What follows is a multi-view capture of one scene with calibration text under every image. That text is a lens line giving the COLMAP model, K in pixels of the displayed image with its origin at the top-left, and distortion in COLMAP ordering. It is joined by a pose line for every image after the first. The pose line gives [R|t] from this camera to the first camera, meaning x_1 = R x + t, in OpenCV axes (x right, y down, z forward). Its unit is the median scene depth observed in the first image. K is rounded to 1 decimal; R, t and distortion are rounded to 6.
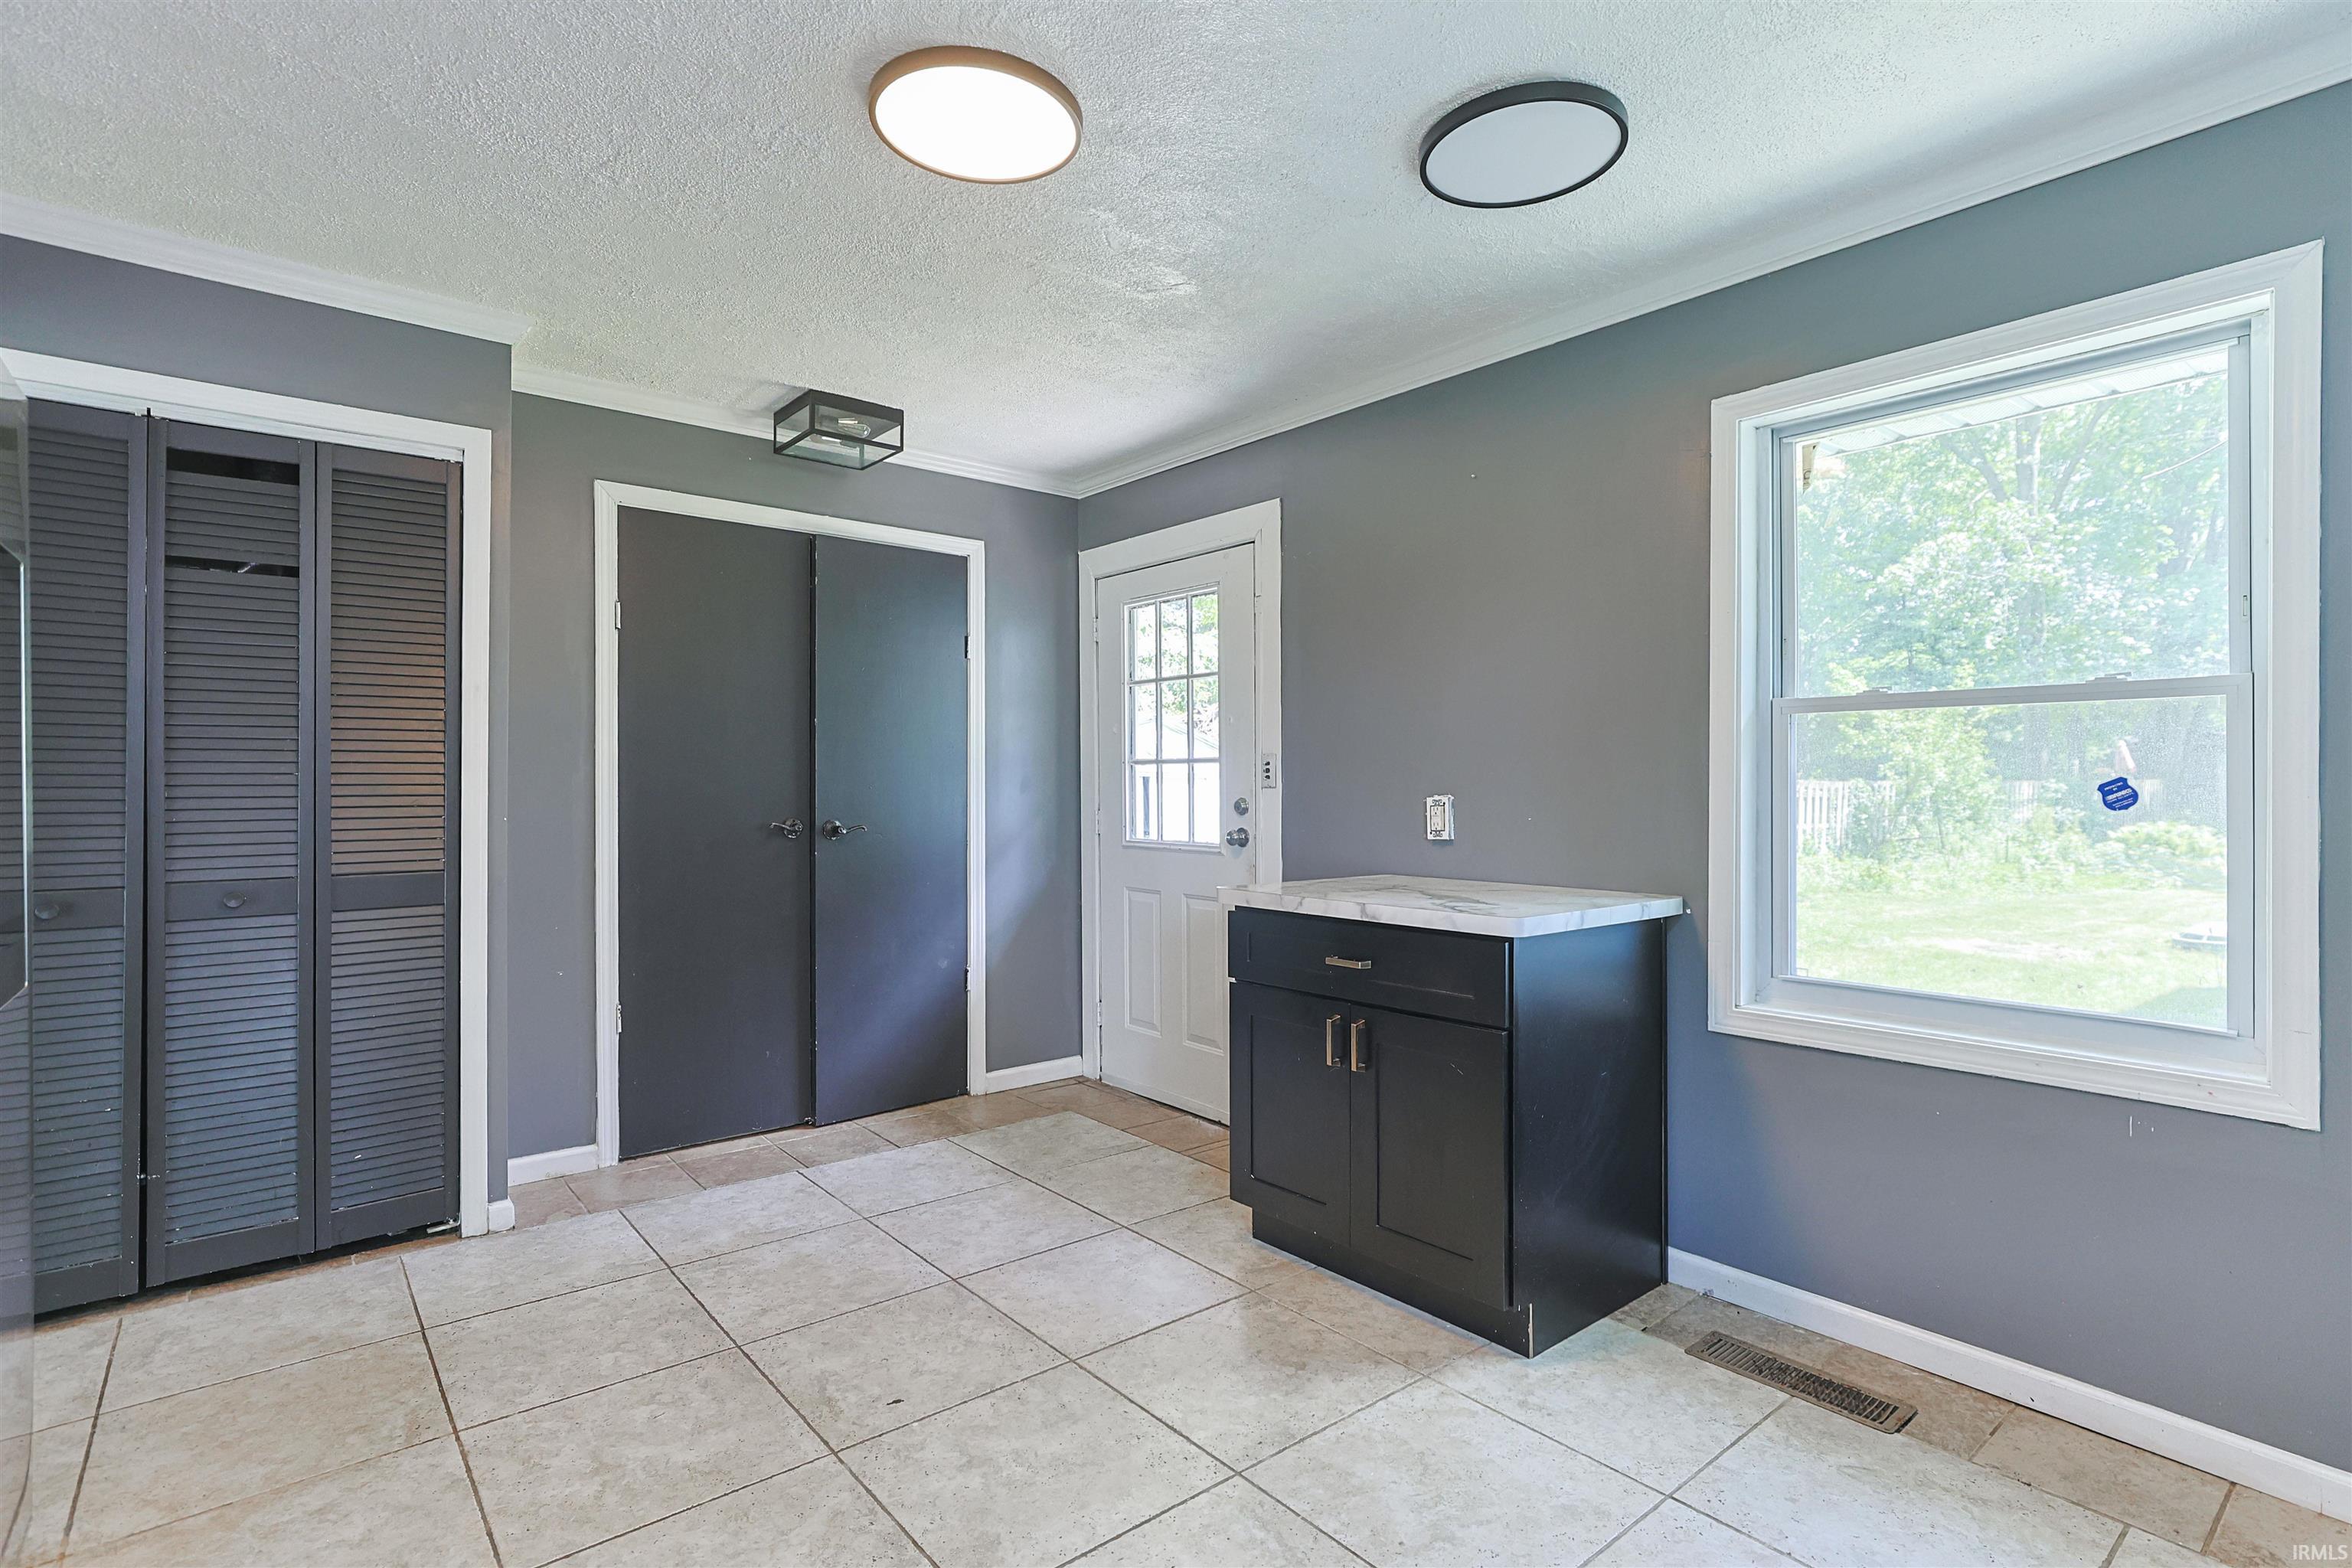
lens RADIAL K [[1141.1, 0, 1181.0], [0, 1141.1, 783.6], [0, 0, 1]] dist [-0.019430, 0.014343]
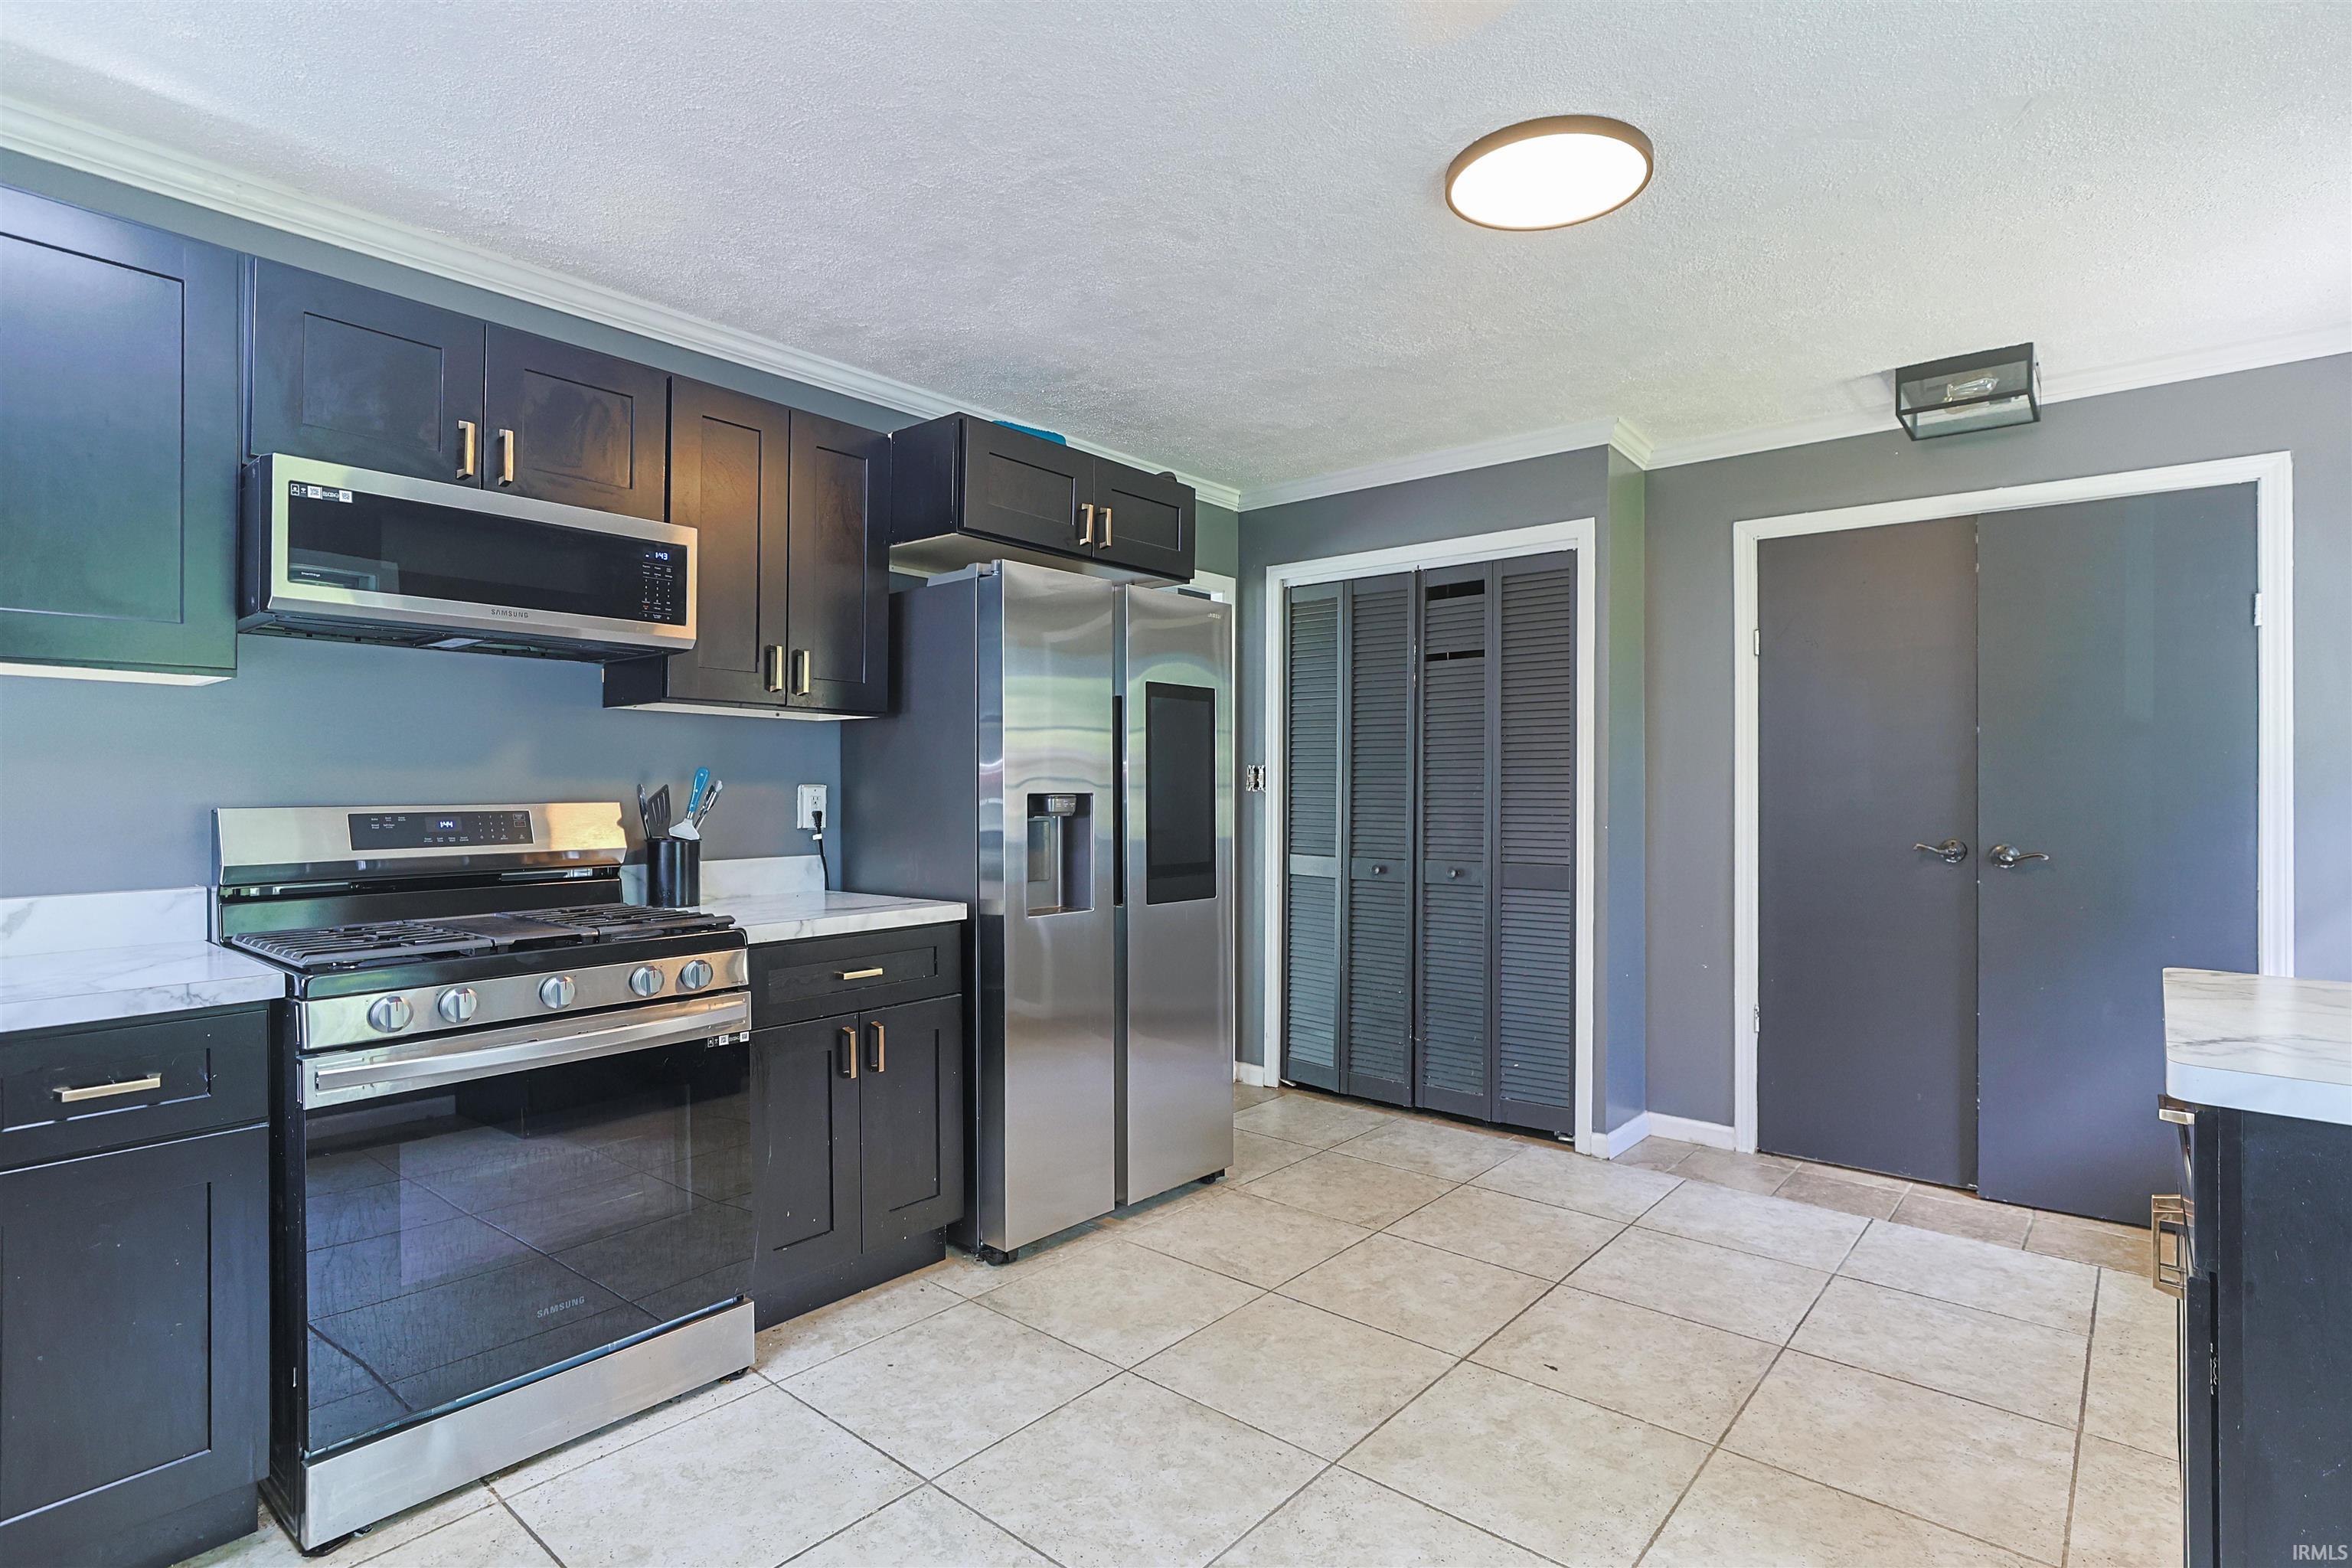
lens RADIAL K [[1141.1, 0, 1181.0], [0, 1141.1, 783.6], [0, 0, 1]] dist [-0.019430, 0.014343]
pose [[0.180122, -0.004260, -0.983635, 0.519868], [-0.004858, 0.999975, -0.005221, -0.007202], [0.983632, 0.005719, 0.180097, 0.305453]]
